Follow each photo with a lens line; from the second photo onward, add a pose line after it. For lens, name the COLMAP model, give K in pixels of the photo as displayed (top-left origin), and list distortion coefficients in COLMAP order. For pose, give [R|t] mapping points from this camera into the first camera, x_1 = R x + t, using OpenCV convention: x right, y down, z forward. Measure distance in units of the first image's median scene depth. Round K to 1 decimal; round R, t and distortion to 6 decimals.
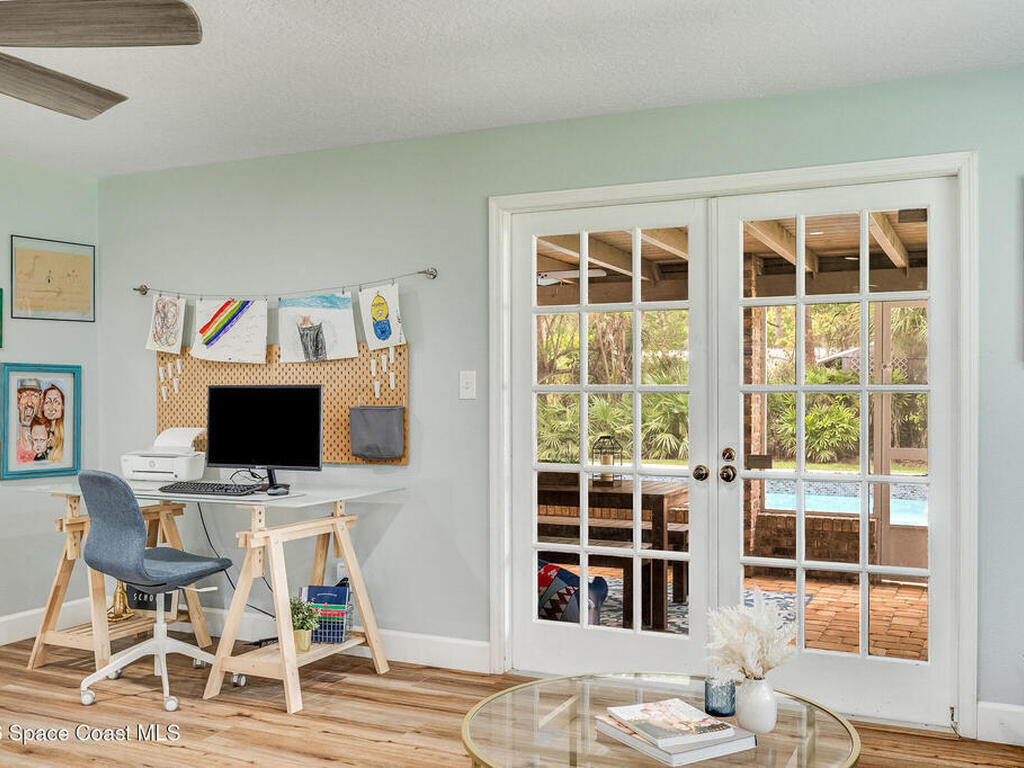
lens RADIAL K [[983.3, 0, 511.4], [0, 983.3, 393.4], [0, 0, 1]] dist [-0.016366, 0.000000]
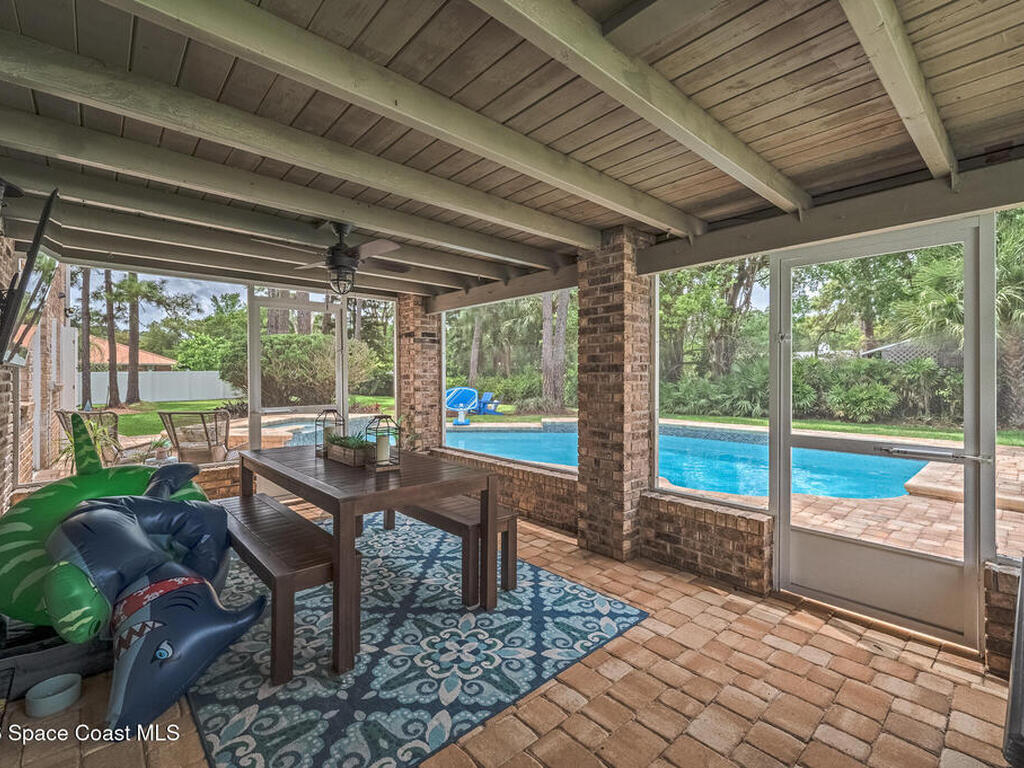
lens RADIAL K [[460.0, 0, 512.4], [0, 460.0, 375.6], [0, 0, 1]] dist [0.003366, -0.001724]
pose [[0.923806, -0.002557, -0.382853, 0.100890], [0.001448, 0.999994, -0.003185, 0.001992], [0.382859, 0.002388, 0.923804, 0.172832]]
